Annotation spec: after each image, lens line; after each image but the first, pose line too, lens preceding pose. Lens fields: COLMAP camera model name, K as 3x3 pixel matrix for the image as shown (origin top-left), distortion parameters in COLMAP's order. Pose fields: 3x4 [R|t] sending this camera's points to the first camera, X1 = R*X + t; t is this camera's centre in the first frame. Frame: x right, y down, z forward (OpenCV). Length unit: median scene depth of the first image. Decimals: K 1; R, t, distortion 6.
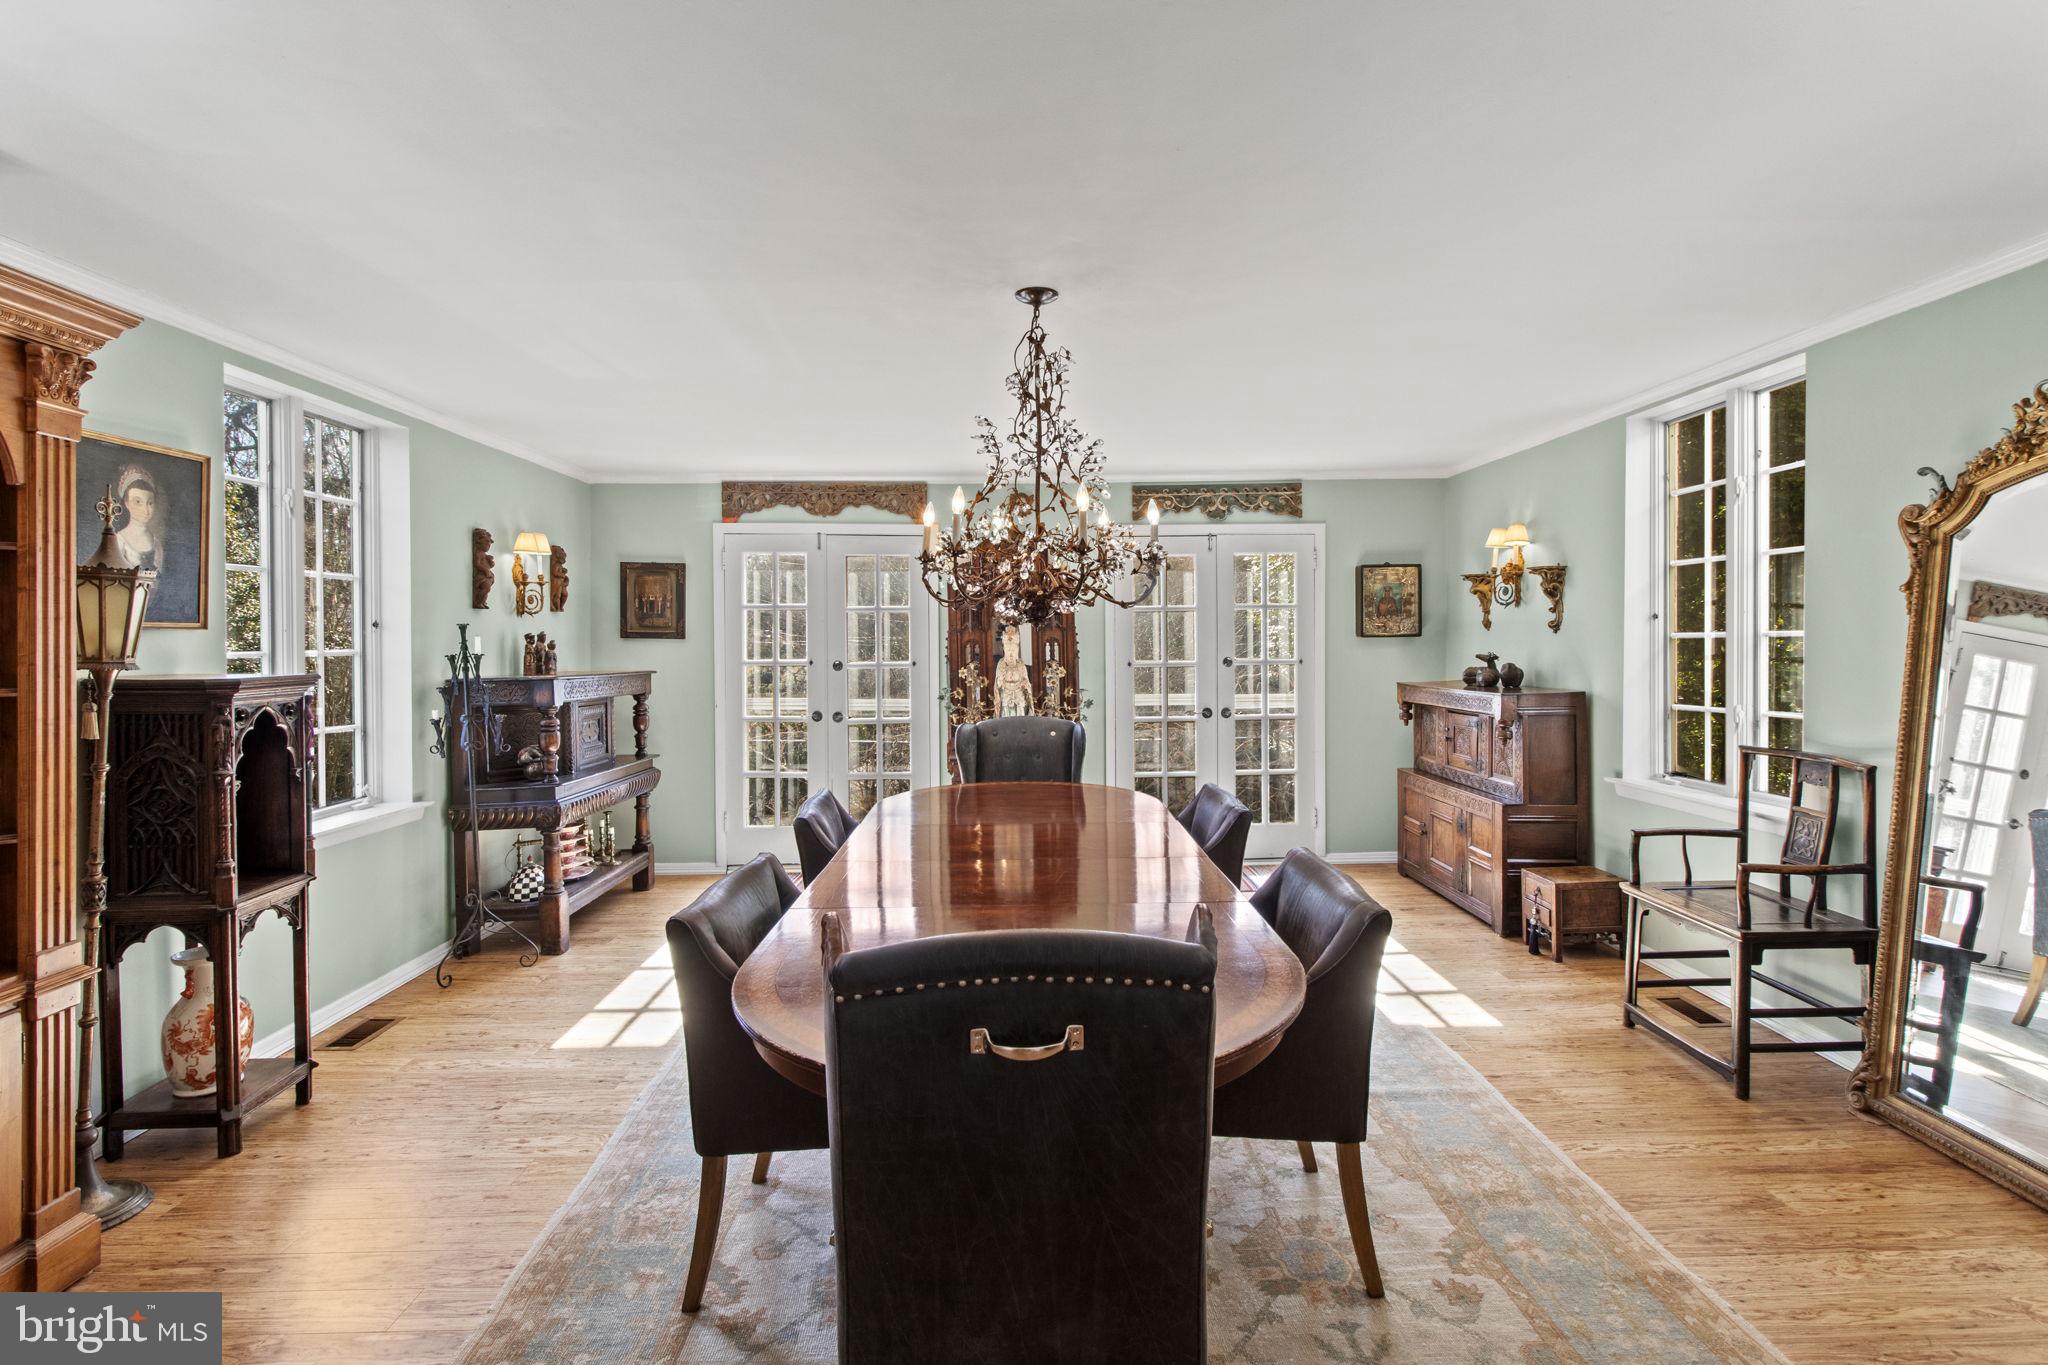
lens RADIAL K [[954.2, 0, 1042.7], [0, 954.2, 645.3], [0, 0, 1]] dist [0.002389, -0.000148]
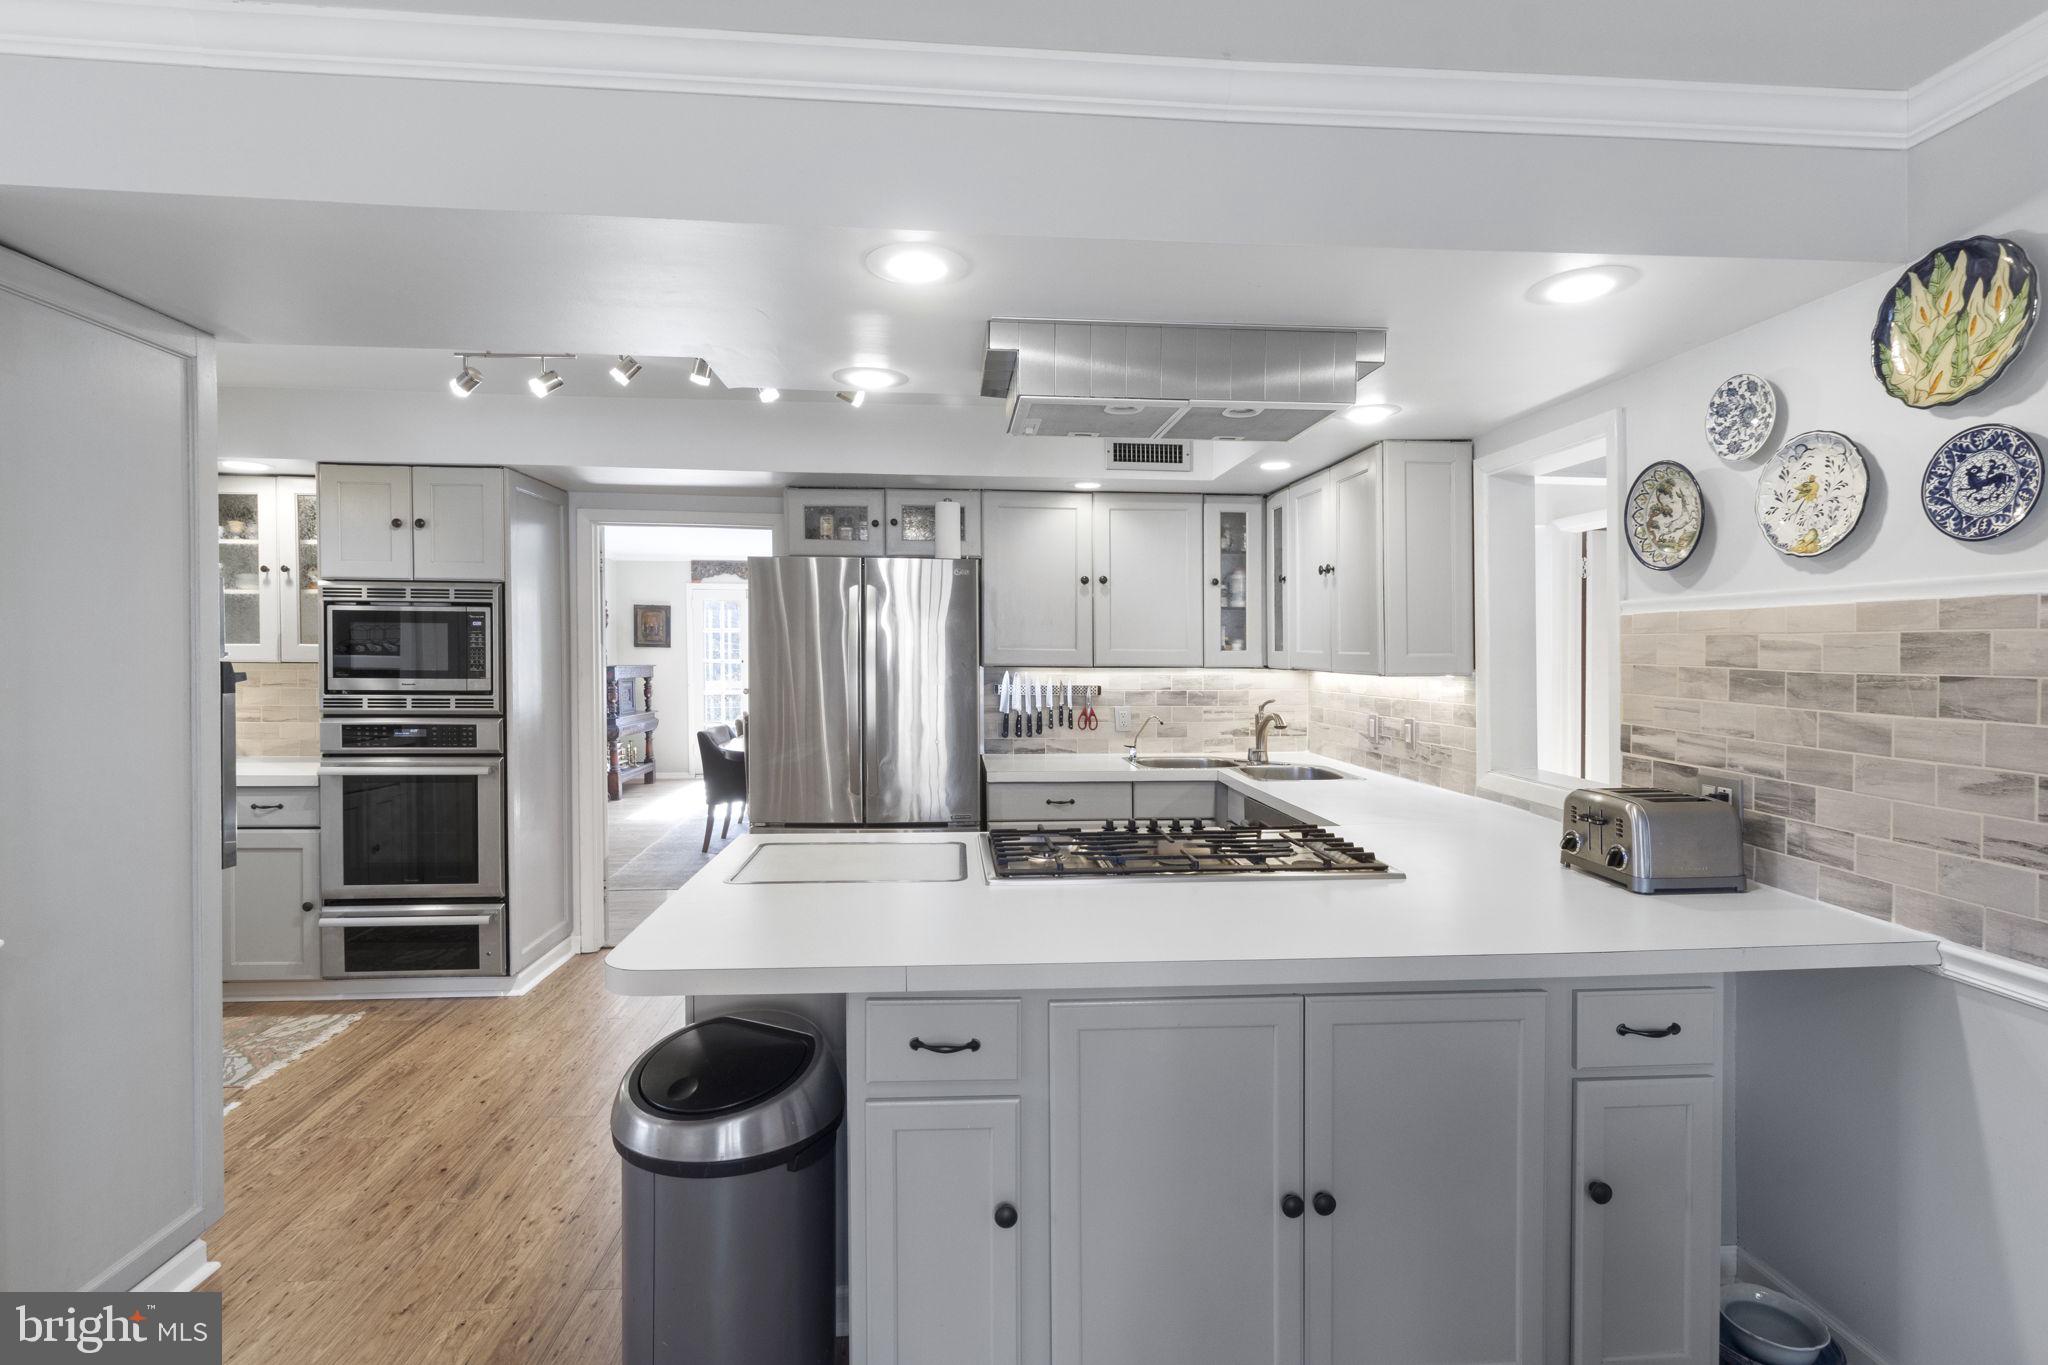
lens RADIAL K [[974.2, 0, 1026.5], [0, 974.2, 648.4], [0, 0, 1]] dist [0.023692, -0.000405]
pose [[0.998946, 0.004571, 0.045663, 0.211240], [-0.004326, 0.999976, -0.005461, 0.001002], [-0.045686, 0.005258, 0.998942, -0.868068]]
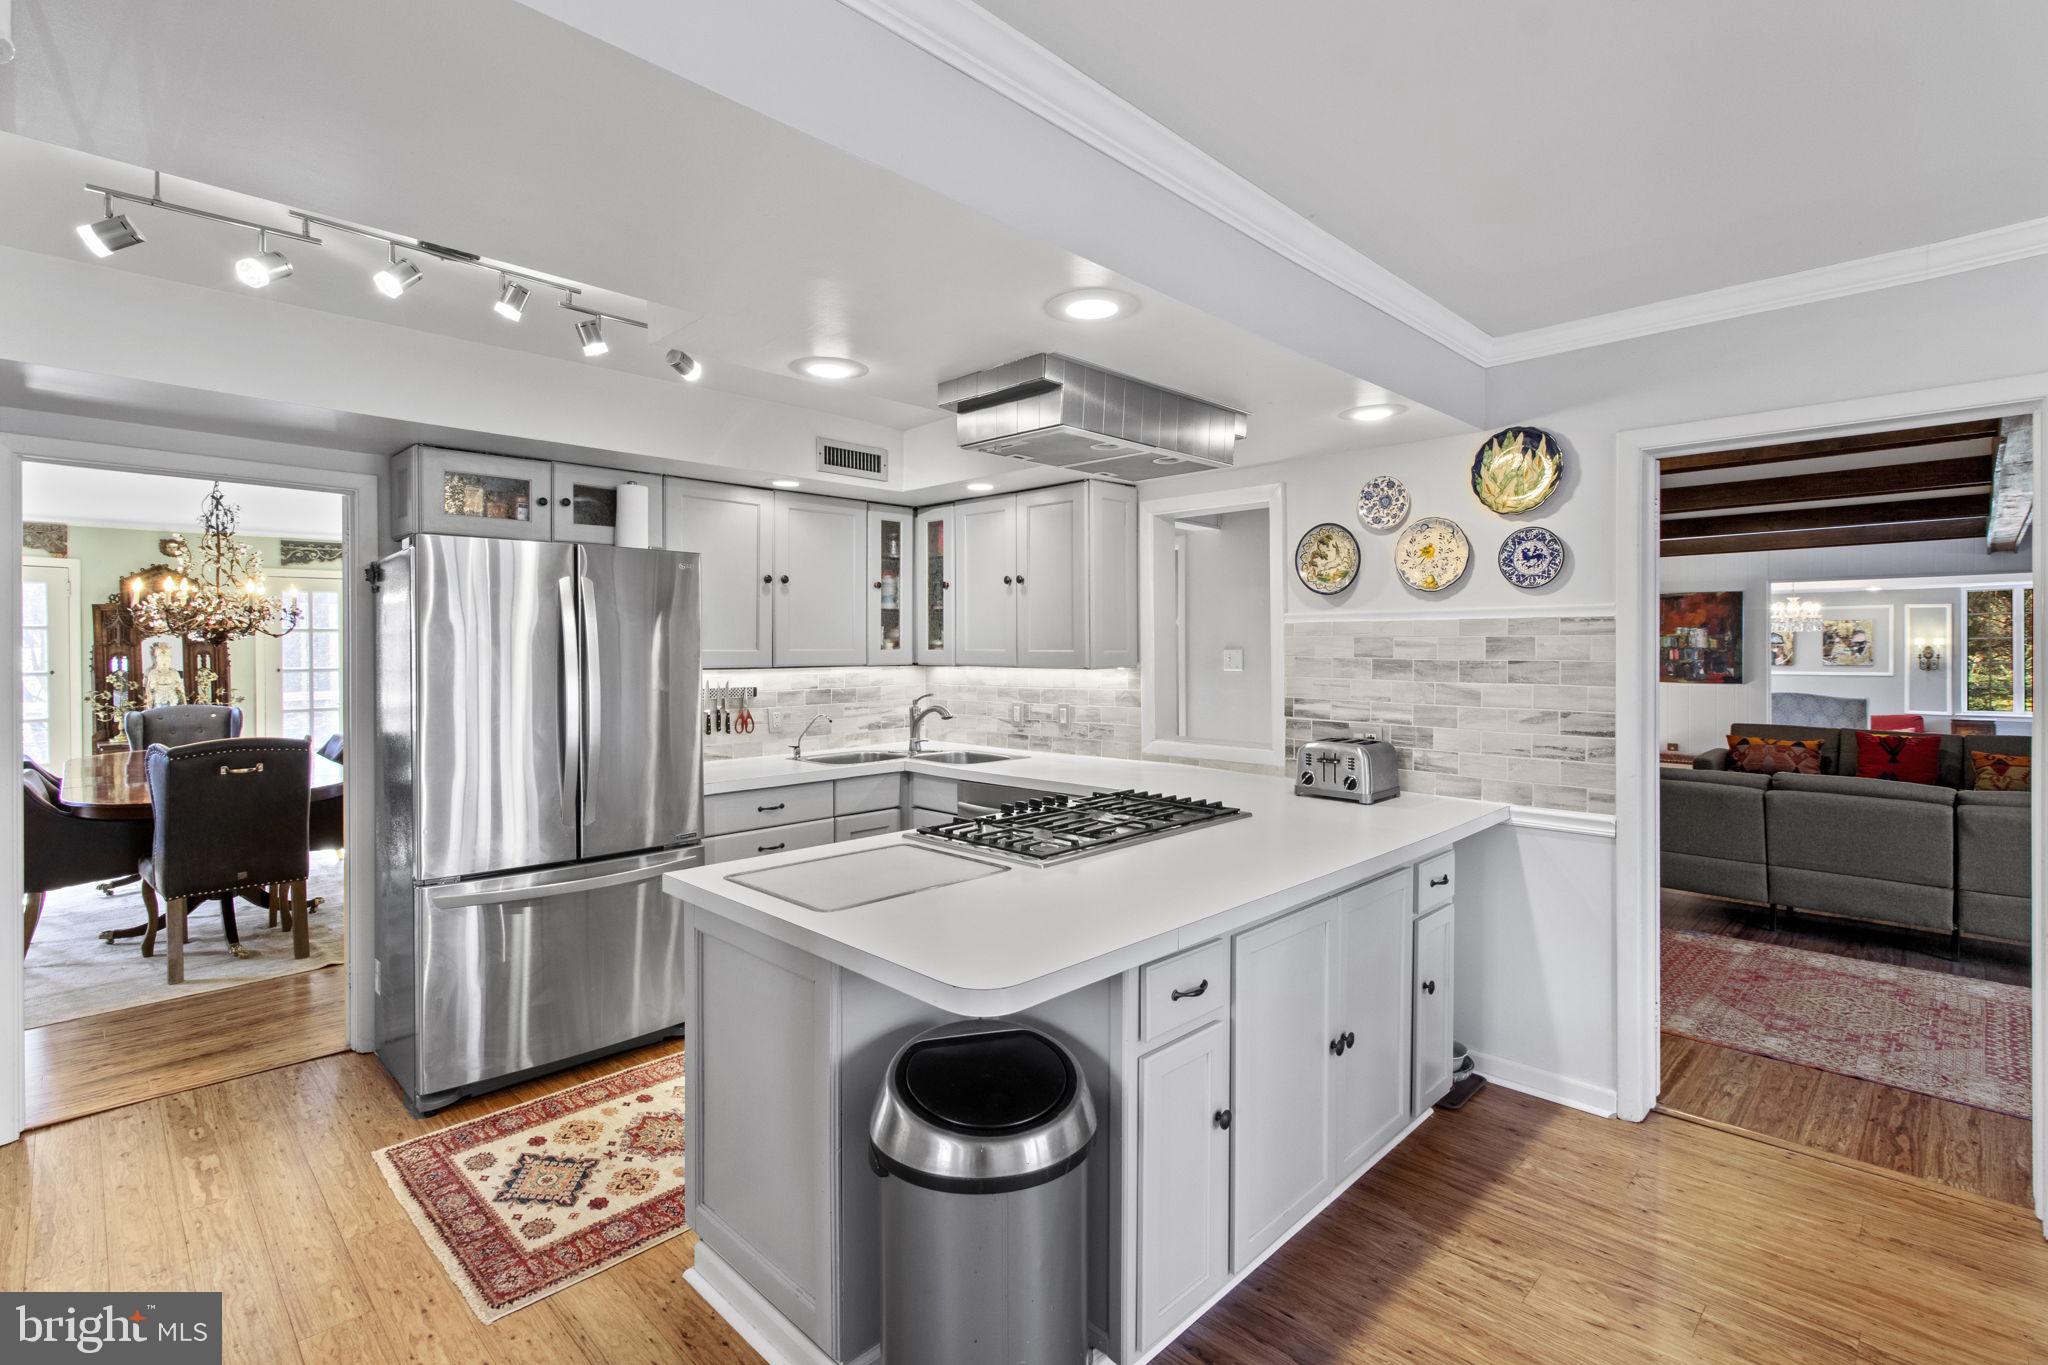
lens RADIAL K [[954.2, 0, 1042.7], [0, 954.2, 645.3], [0, 0, 1]] dist [0.002389, -0.000148]
pose [[0.721083, -0.000977, 0.692848, -0.071183], [0.006364, 0.999966, -0.005213, -0.001067], [-0.692819, 0.008168, 0.721065, -0.776613]]
